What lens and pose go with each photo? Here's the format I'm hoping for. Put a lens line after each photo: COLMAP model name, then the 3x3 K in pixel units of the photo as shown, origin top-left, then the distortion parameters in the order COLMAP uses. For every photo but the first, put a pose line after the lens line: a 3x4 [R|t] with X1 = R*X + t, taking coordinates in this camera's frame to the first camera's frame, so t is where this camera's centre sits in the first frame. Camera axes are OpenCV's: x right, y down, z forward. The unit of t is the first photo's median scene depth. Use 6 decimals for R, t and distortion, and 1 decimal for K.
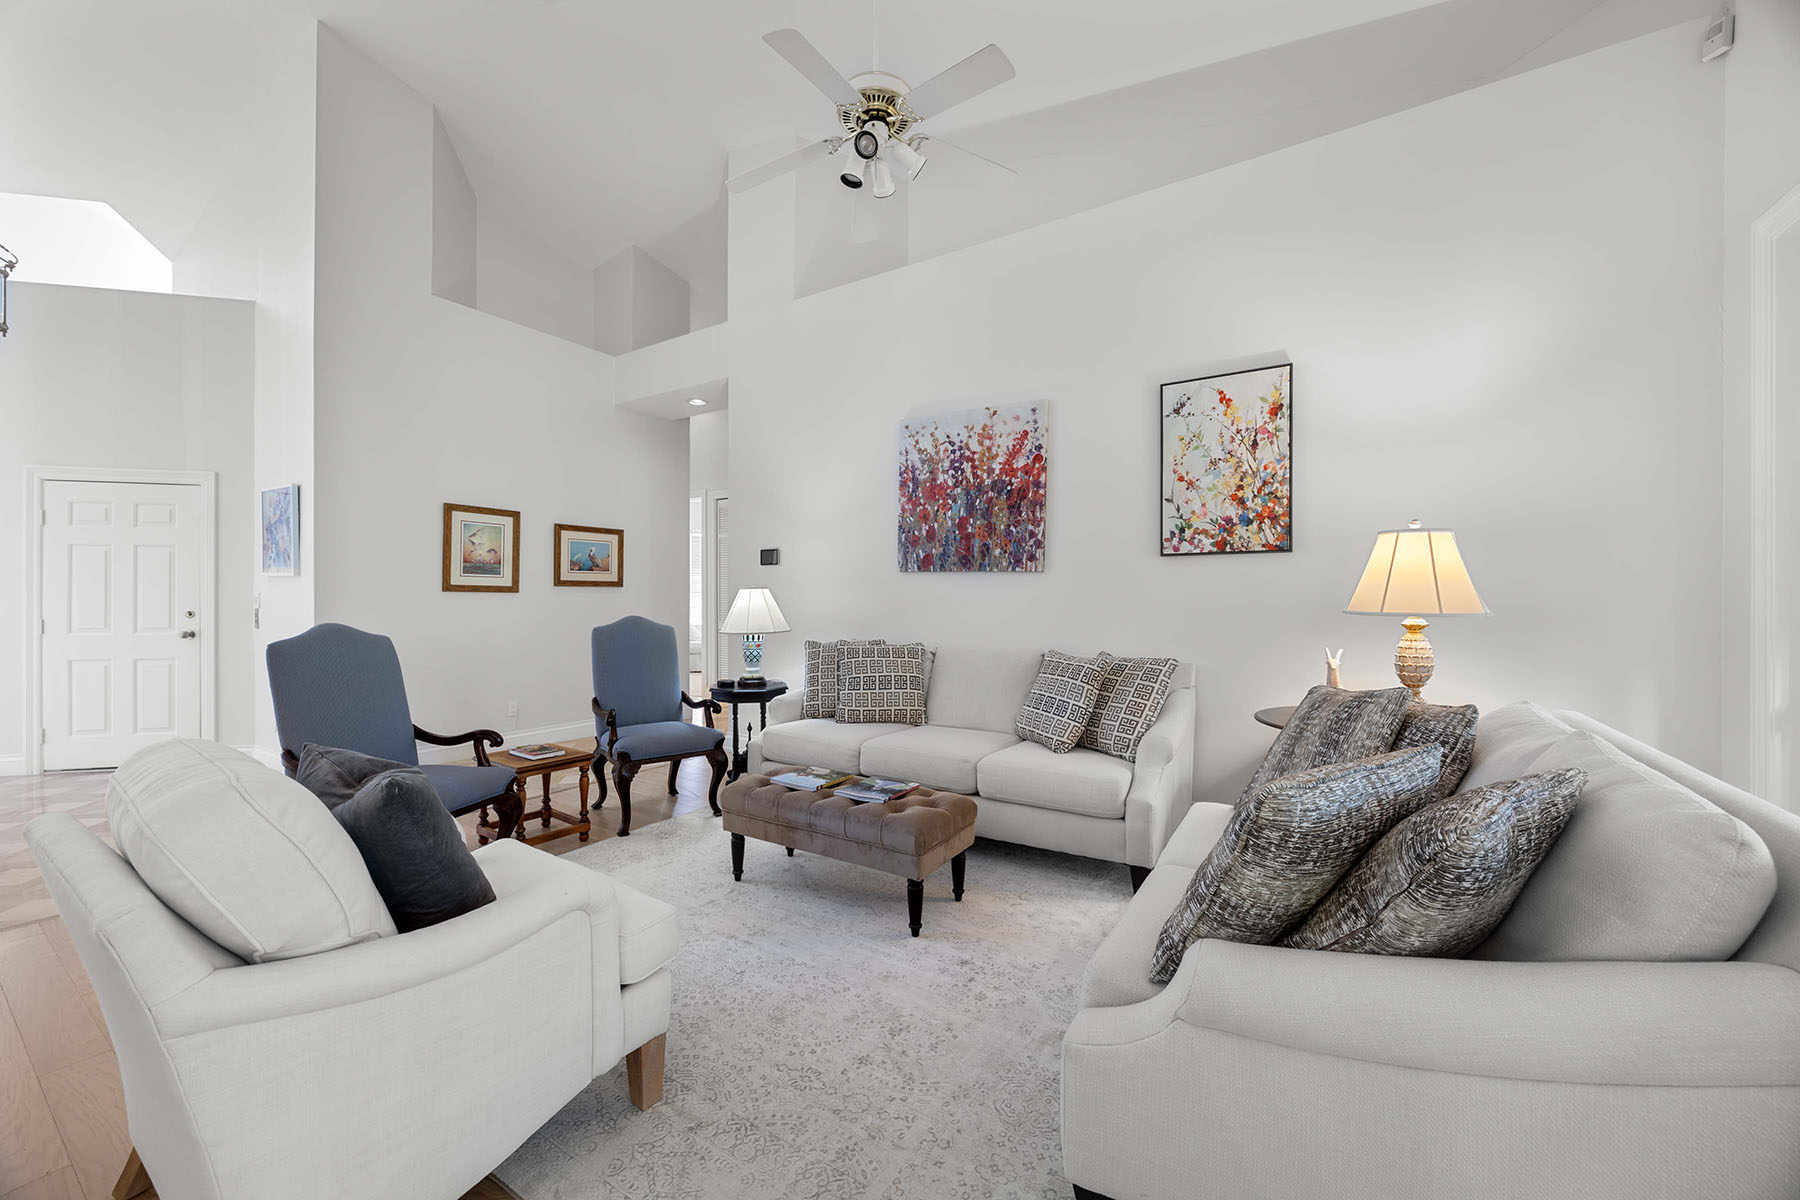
lens RADIAL K [[686.5, 0, 909.8], [0, 686.5, 605.4], [0, 0, 1]] dist [-0.002672, 0.000047]
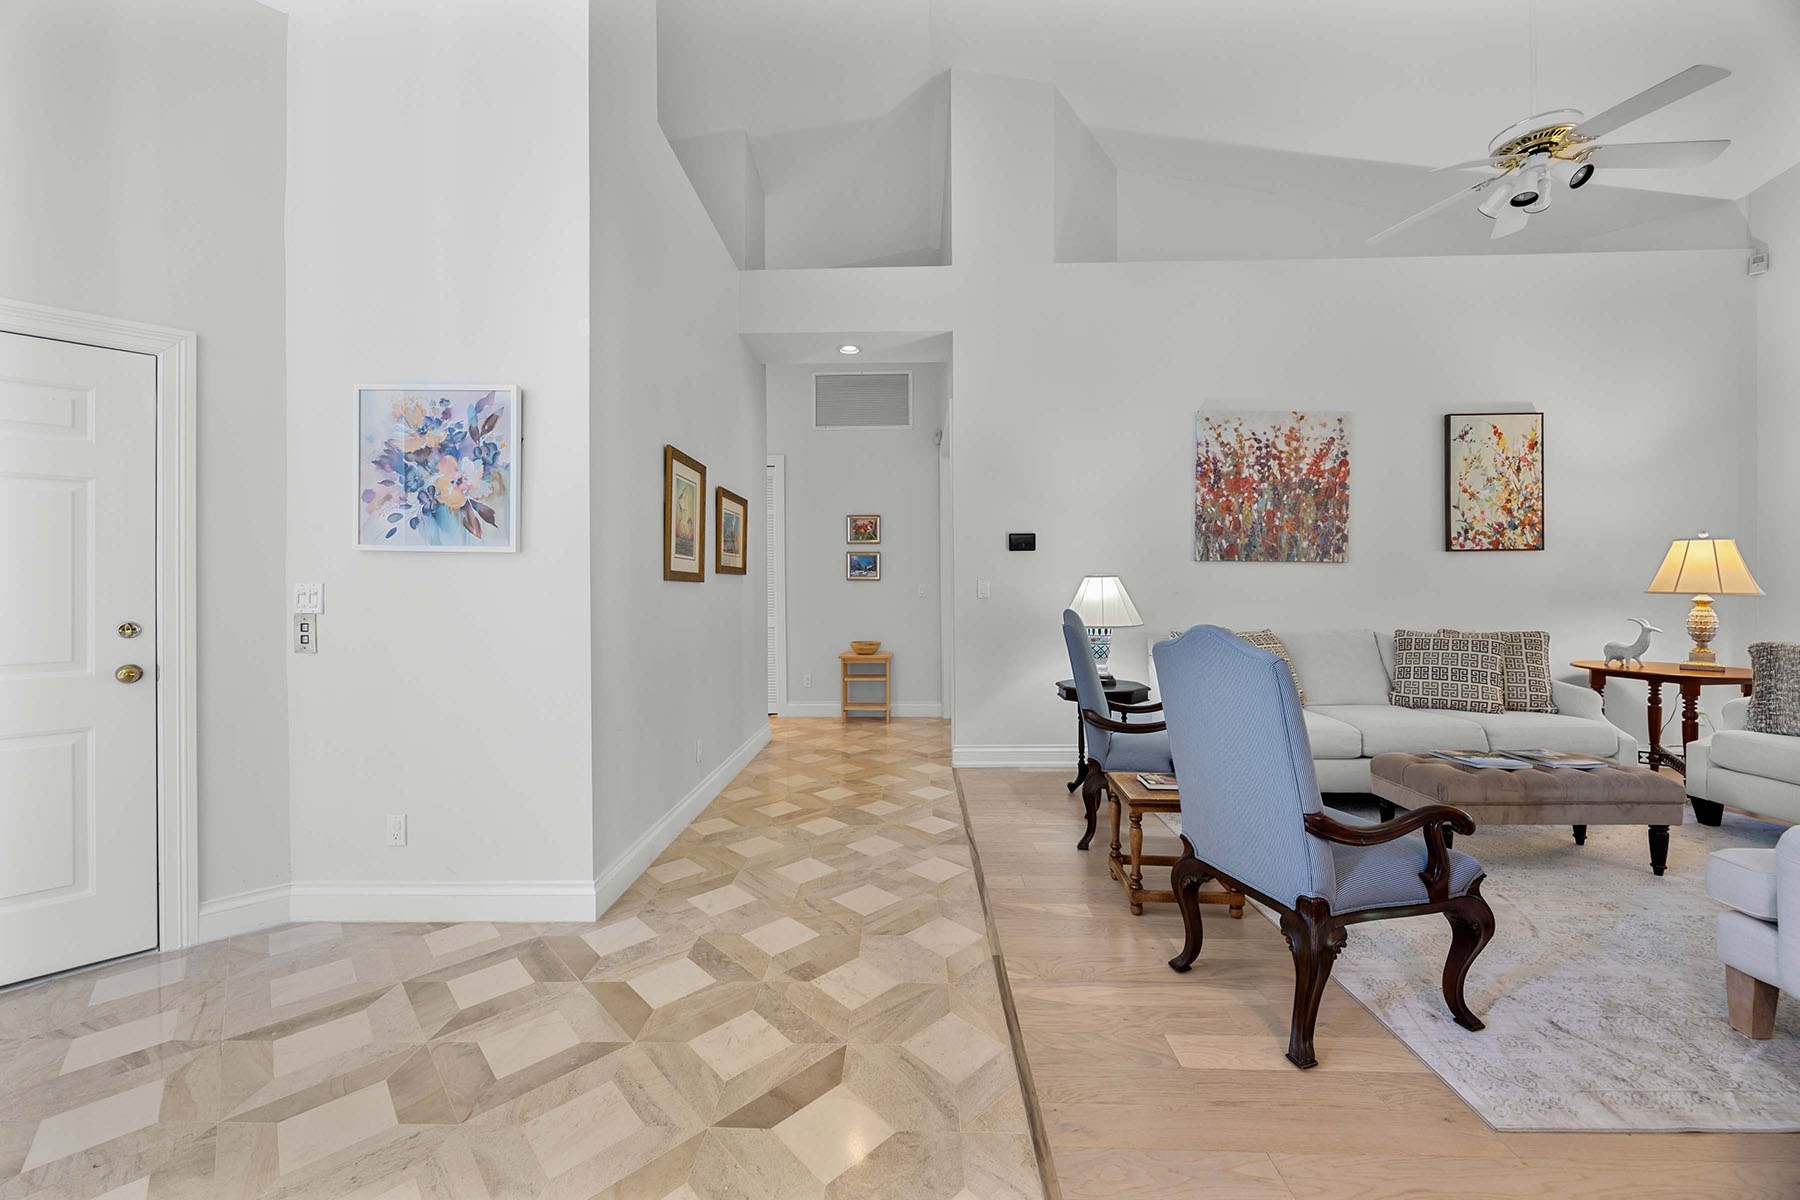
lens RADIAL K [[686.5, 0, 892.7], [0, 686.5, 587.6], [0, 0, 1]] dist [-0.002672, 0.000047]
pose [[0.856837, -0.004425, 0.515569, -1.017858], [0.012729, 0.999840, -0.012573, -0.002687], [-0.515431, 0.017335, 0.856756, 0.405845]]
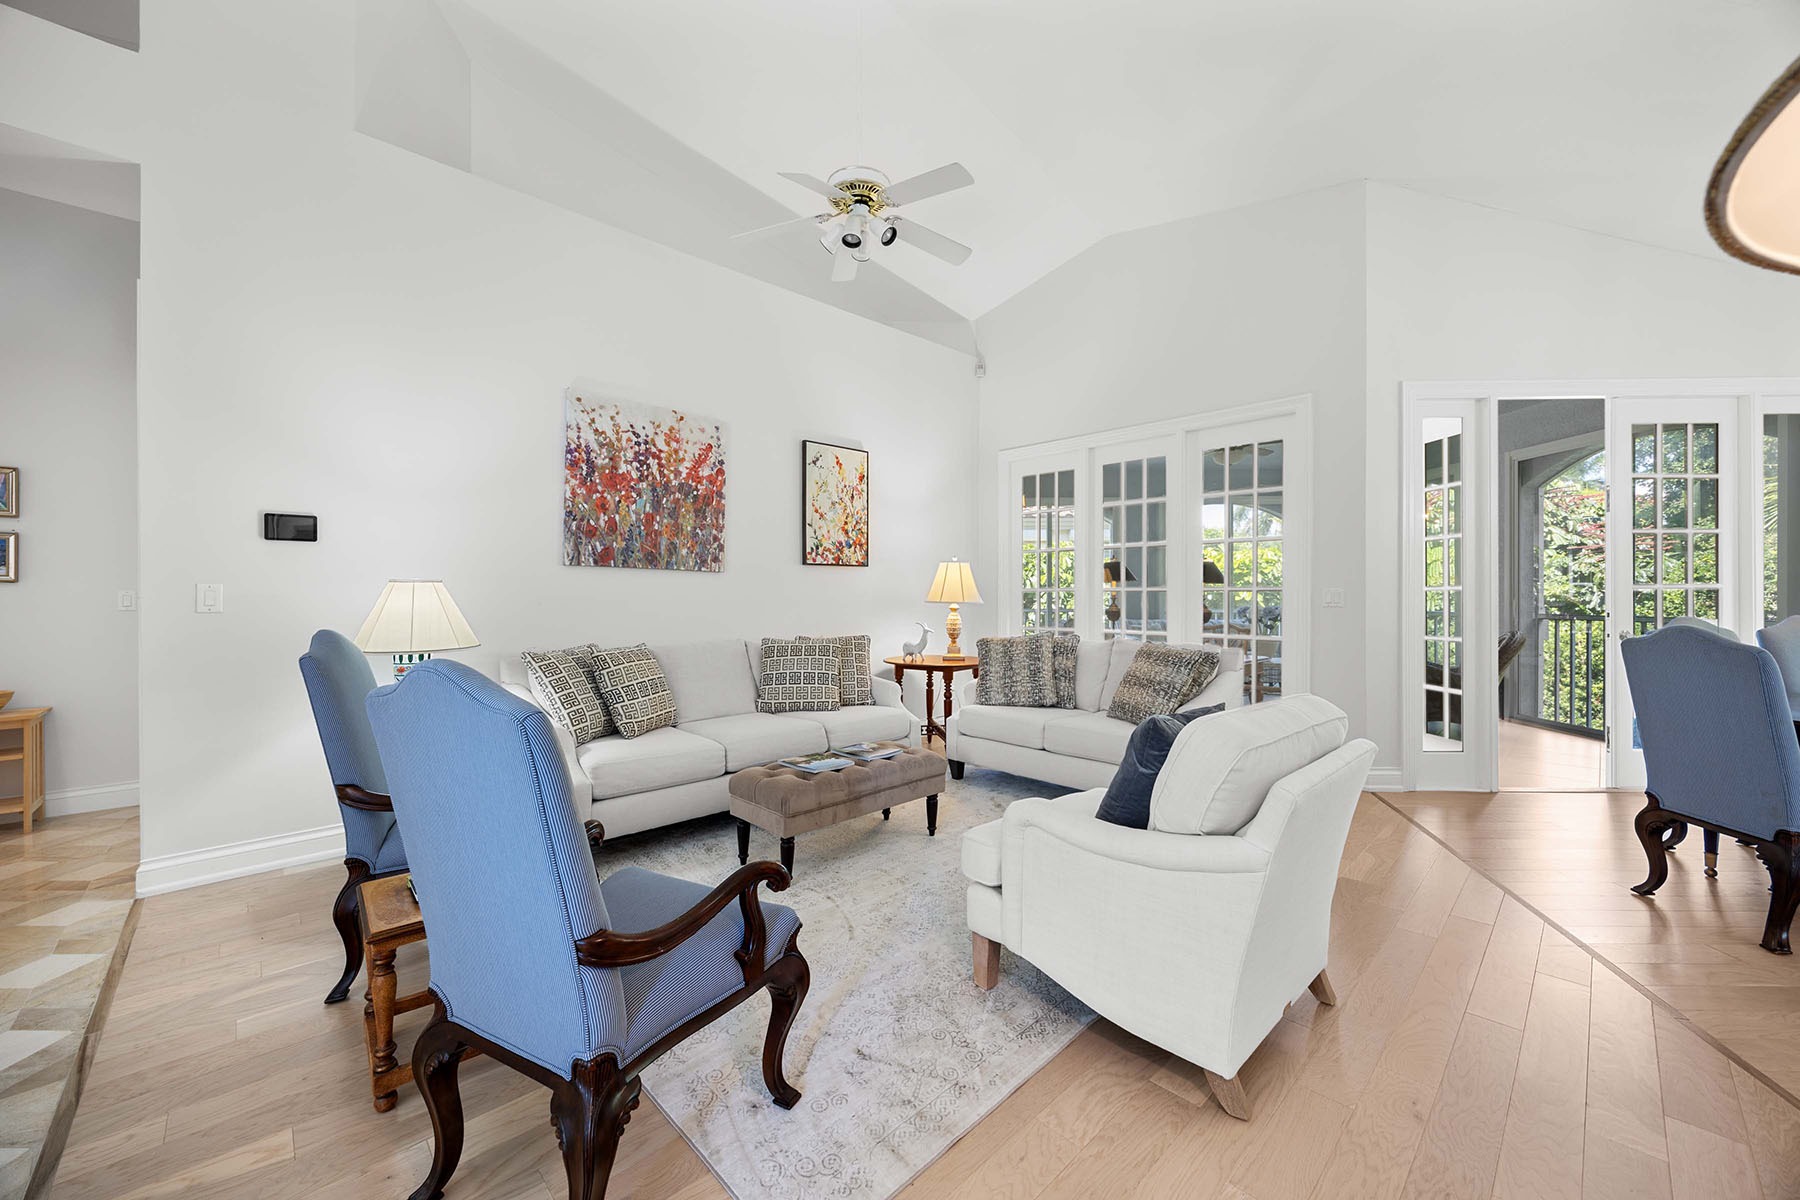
lens RADIAL K [[686.5, 0, 897.3], [0, 686.5, 597.1], [0, 0, 1]] dist [-0.002672, 0.000047]
pose [[0.234982, -0.003927, 0.971992, -0.825697], [0.014116, 0.999900, 0.000628, -0.004387], [-0.971897, 0.013573, 0.235014, 0.443887]]
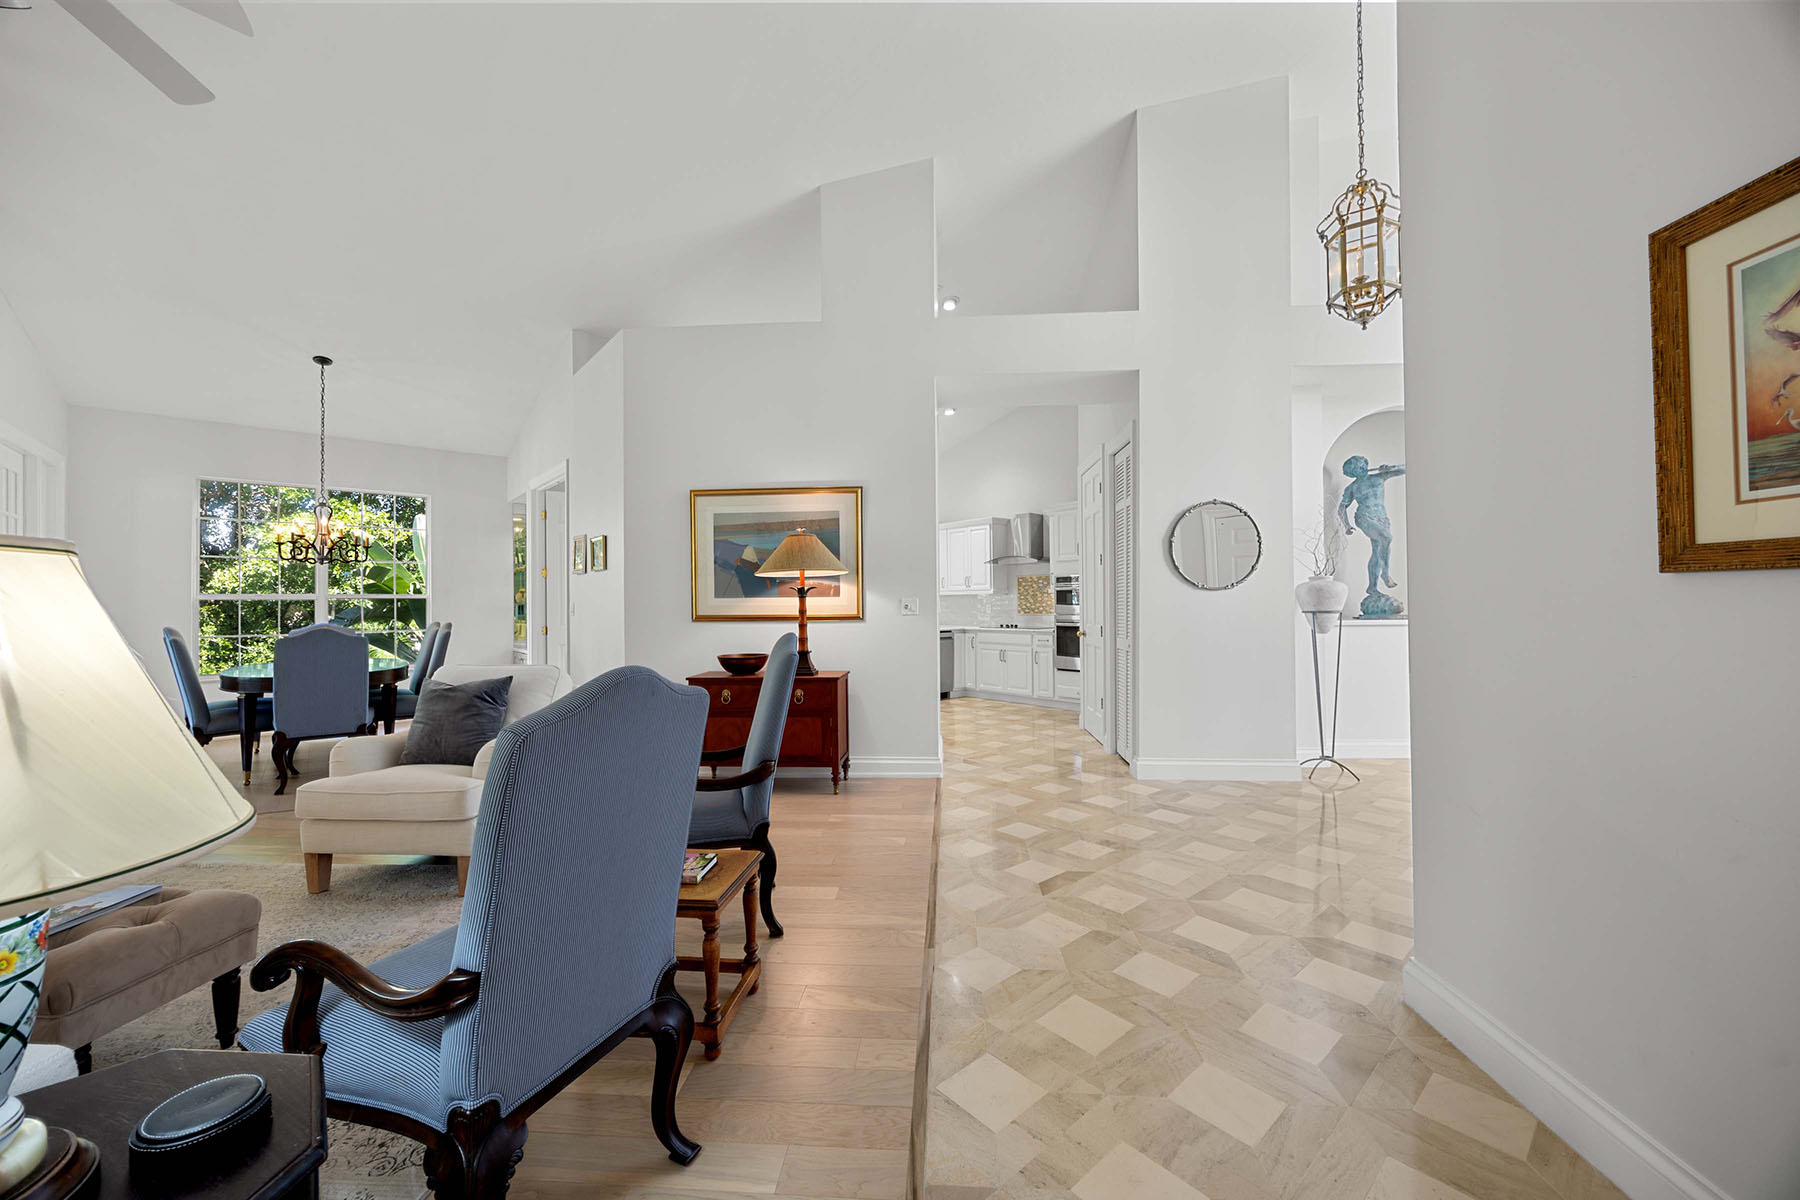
lens RADIAL K [[686.5, 0, 898.1], [0, 686.5, 596.2], [0, 0, 1]] dist [-0.002672, 0.000047]
pose [[-0.880803, -0.000957, -0.473482, -0.367193], [0.001913, 0.999983, -0.005579, -0.012243], [0.473479, -0.005819, -0.880786, 1.337400]]
